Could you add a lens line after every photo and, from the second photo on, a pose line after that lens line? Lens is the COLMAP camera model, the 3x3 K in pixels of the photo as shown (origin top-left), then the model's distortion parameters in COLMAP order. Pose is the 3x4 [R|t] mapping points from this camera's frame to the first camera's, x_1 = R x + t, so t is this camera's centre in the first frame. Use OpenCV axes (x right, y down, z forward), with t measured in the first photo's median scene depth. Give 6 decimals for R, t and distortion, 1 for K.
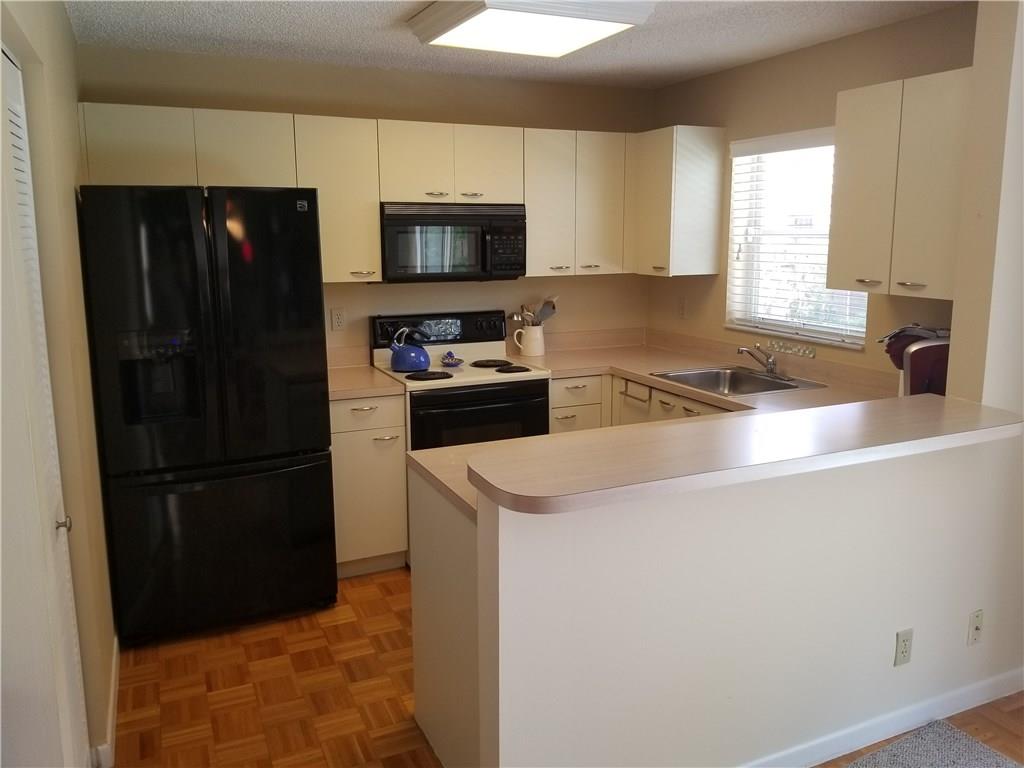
lens RADIAL K [[796.9, 0, 527.2], [0, 796.9, 359.0], [0, 0, 1]] dist [0.063611, -0.108736]
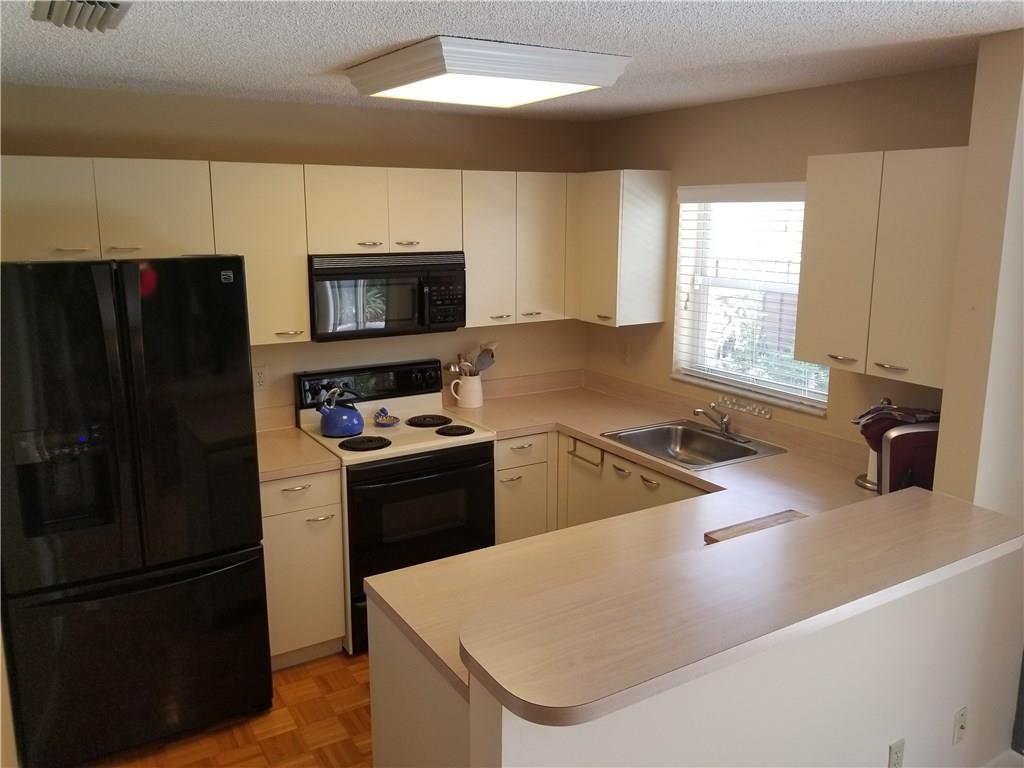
lens RADIAL K [[796.9, 0, 504.9], [0, 796.9, 361.9], [0, 0, 1]] dist [0.063611, -0.108736]
pose [[0.994648, -0.015620, 0.102137, -0.055608], [0.012955, 0.999559, 0.026704, -0.095323], [-0.102509, -0.025237, 0.994412, 0.071329]]
